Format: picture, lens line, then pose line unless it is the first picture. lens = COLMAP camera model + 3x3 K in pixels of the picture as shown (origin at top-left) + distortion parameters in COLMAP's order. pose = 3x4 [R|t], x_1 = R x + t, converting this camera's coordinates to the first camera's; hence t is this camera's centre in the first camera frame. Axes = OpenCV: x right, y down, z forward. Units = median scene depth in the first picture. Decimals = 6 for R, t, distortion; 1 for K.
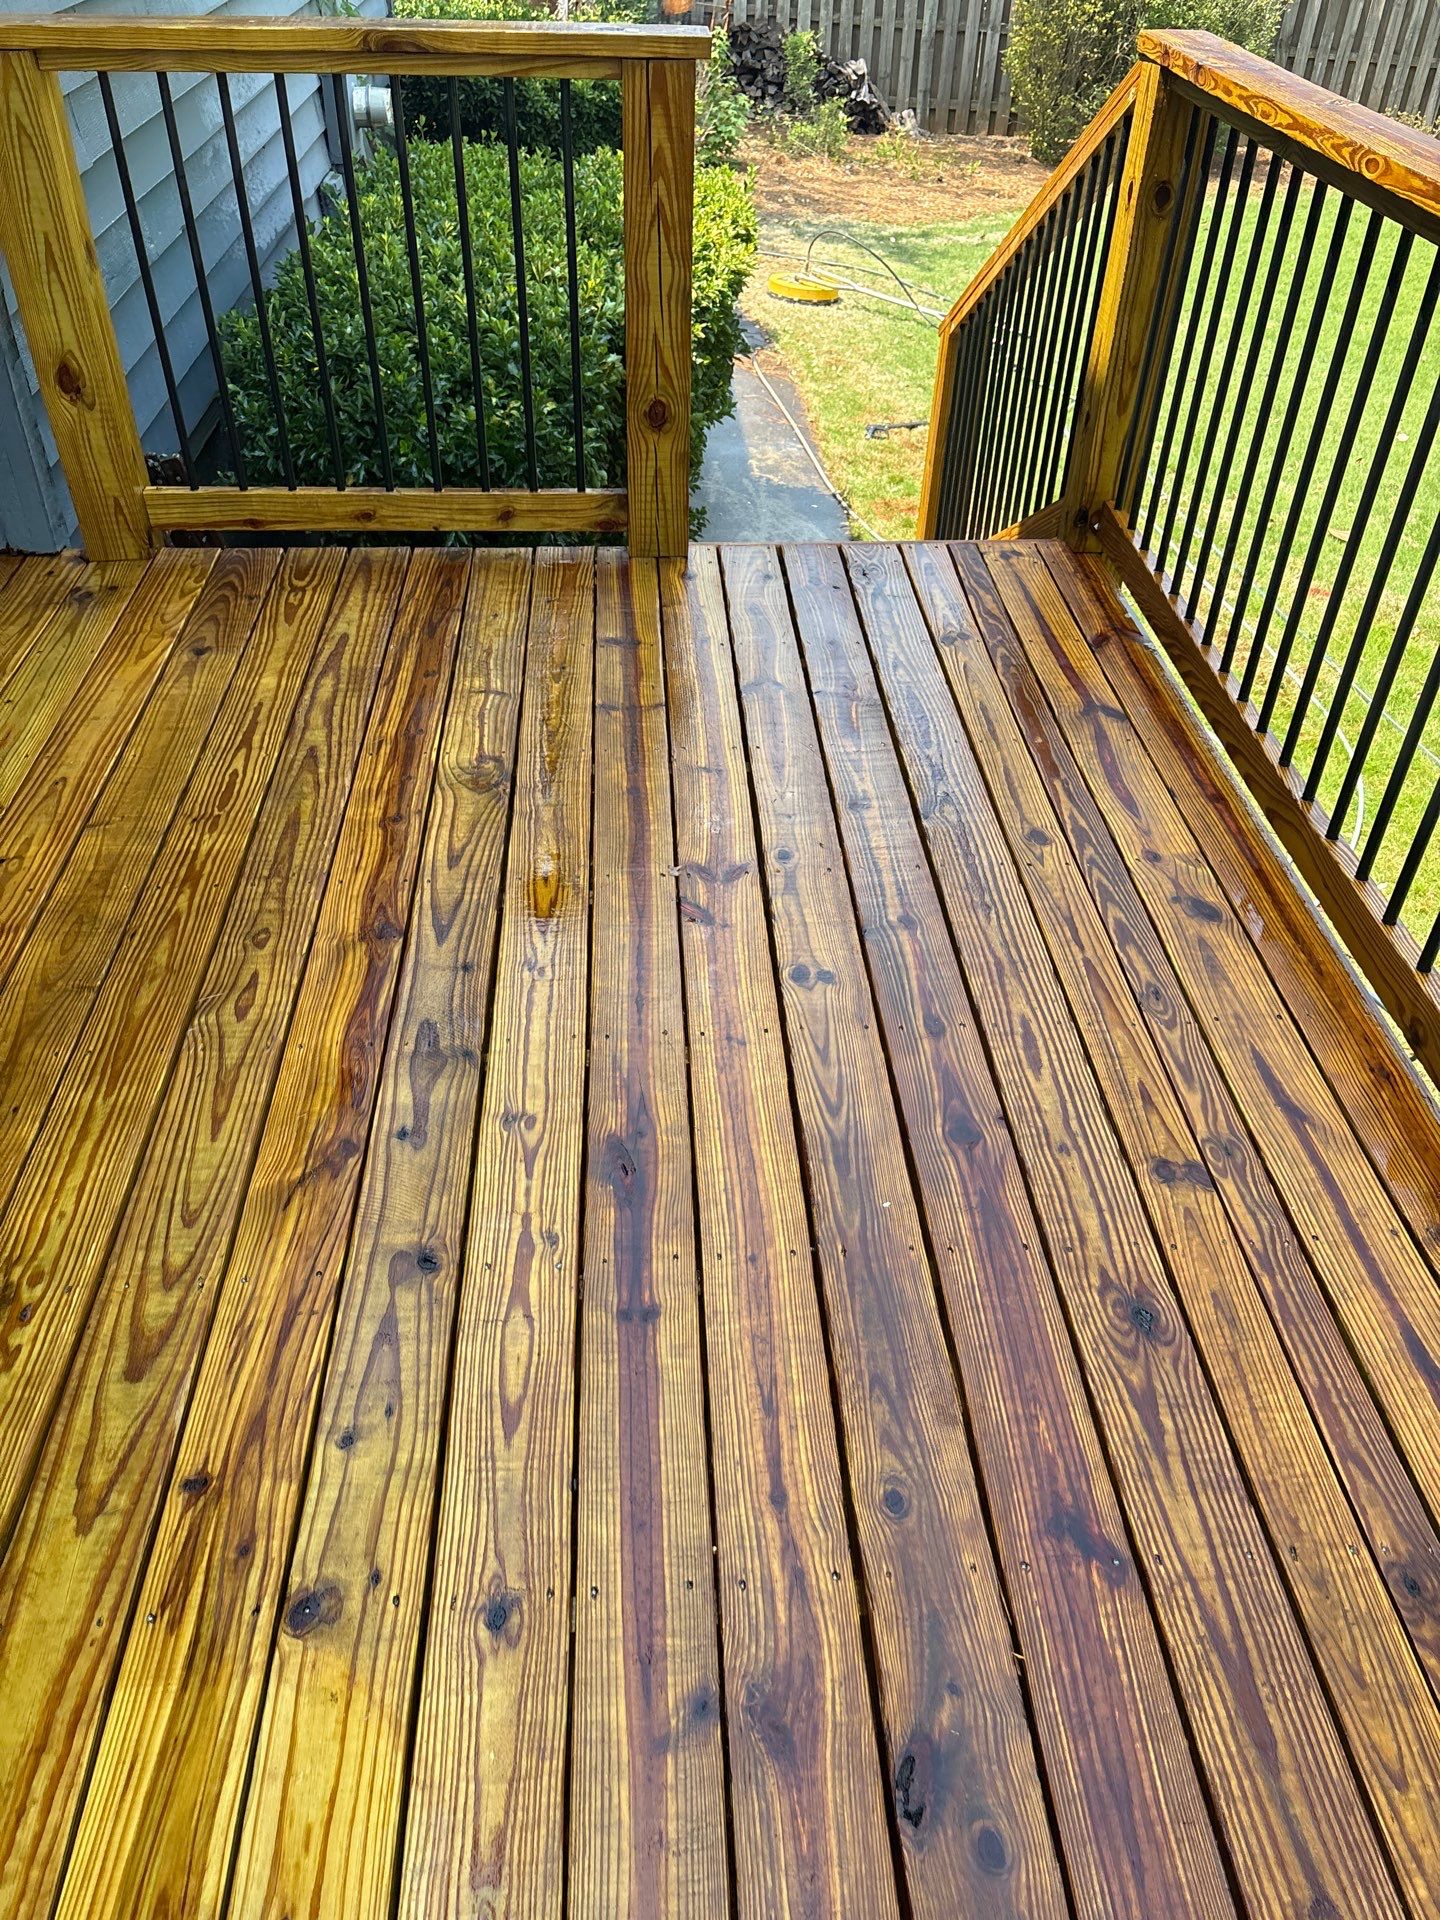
lens RADIAL K [[1450.5, 0, 697.5], [0, 1450.5, 959.8], [0, 0, 1]] dist [0.053114, -0.062554]
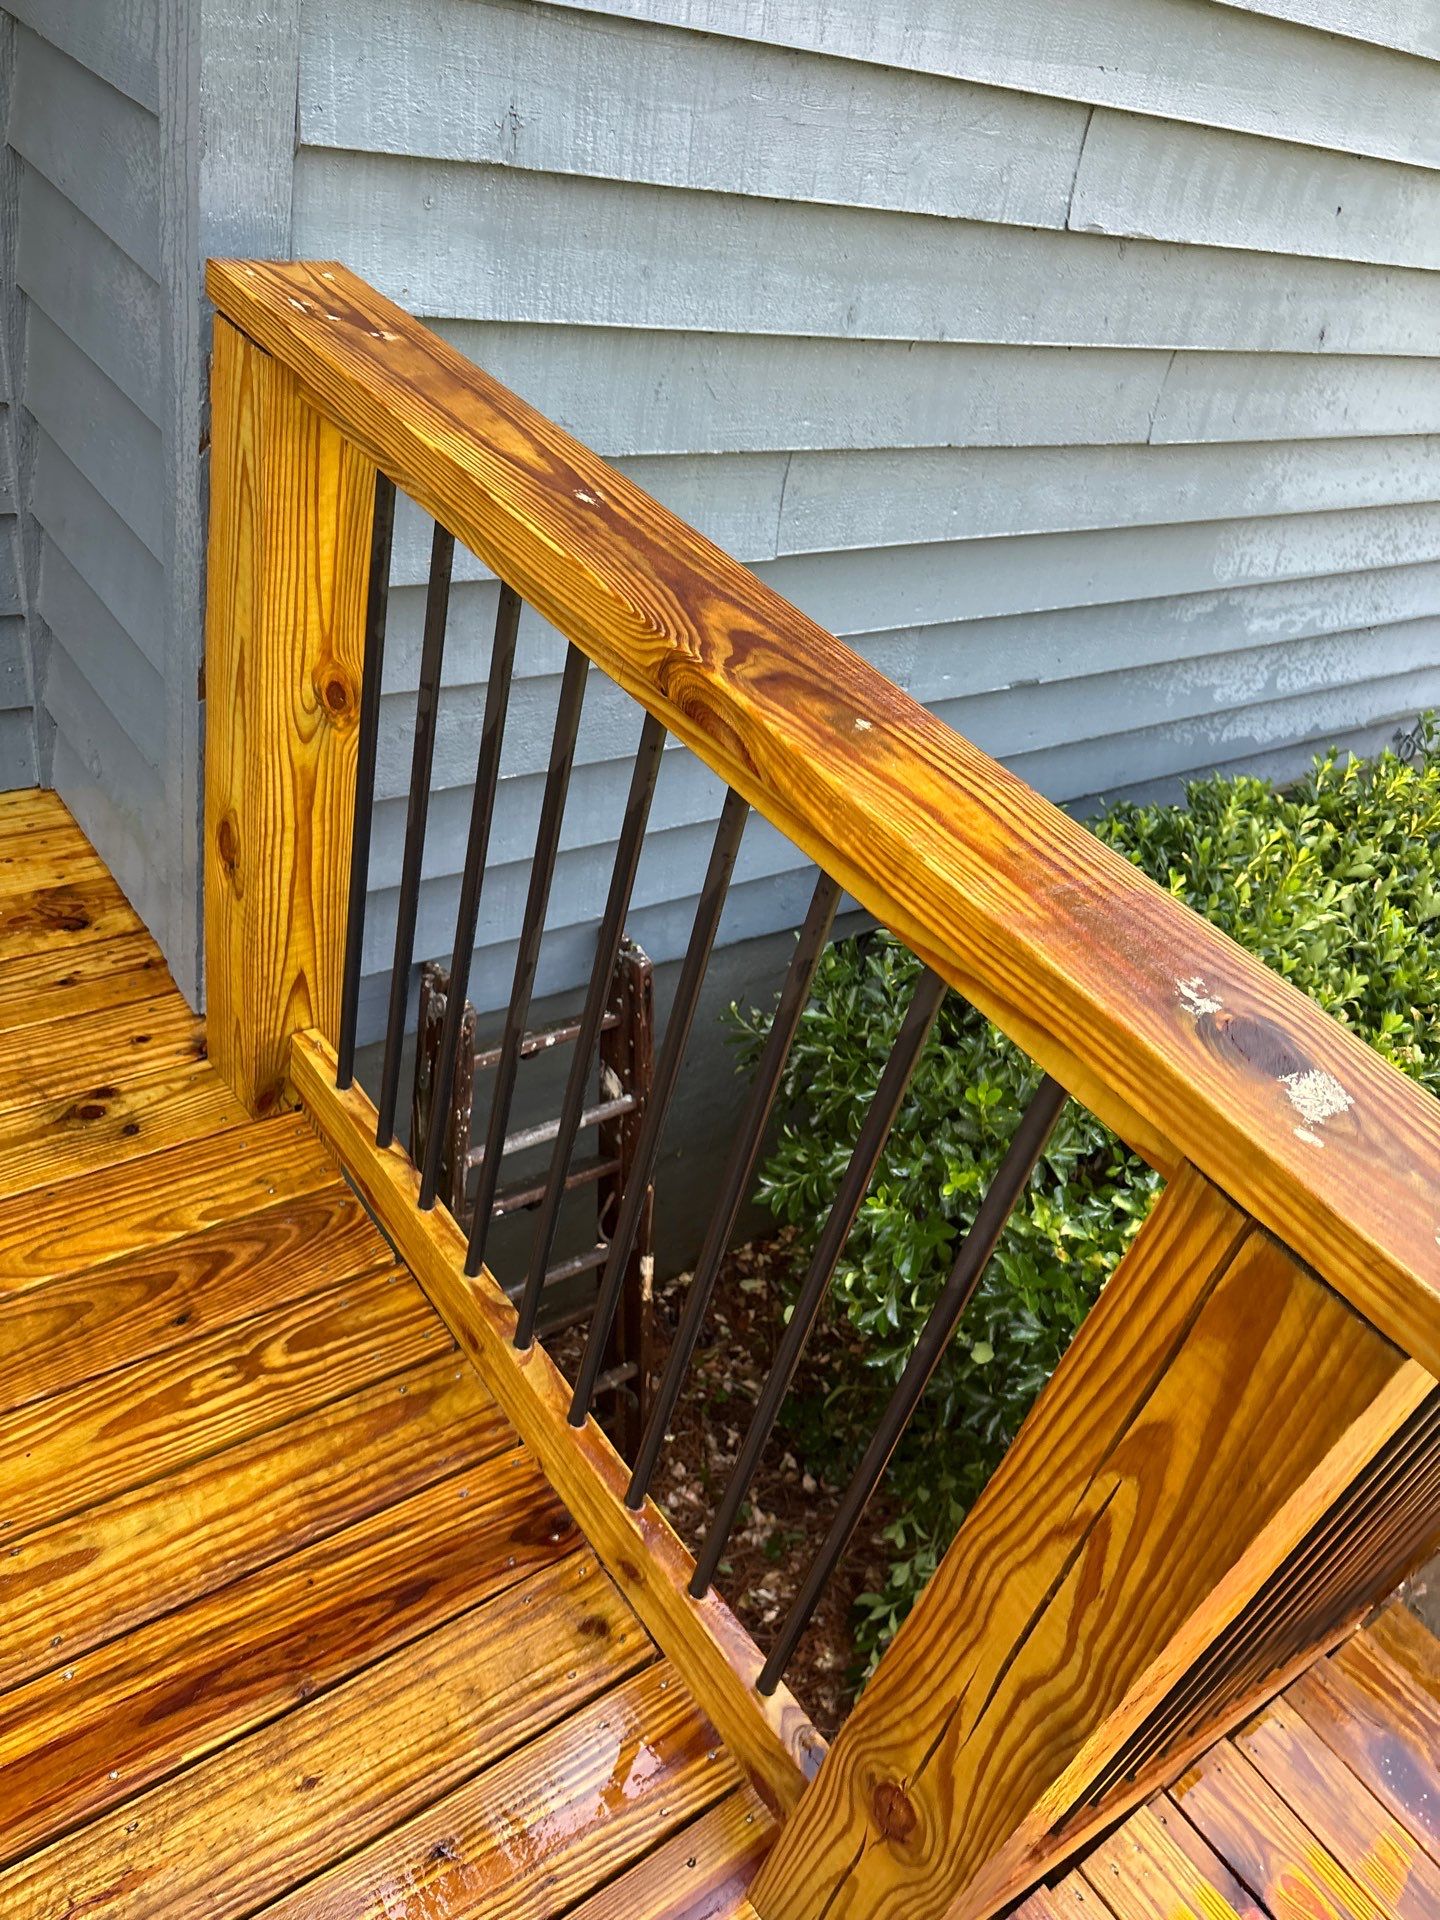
lens RADIAL K [[1450.5, 0, 697.5], [0, 1450.5, 959.8], [0, 0, 1]] dist [0.053114, -0.062554]
pose [[0.548079, 0.591348, -0.591538, 0.034786], [-0.667805, 0.735206, 0.116226, -0.547159], [0.503632, 0.331331, 0.797856, 0.645930]]
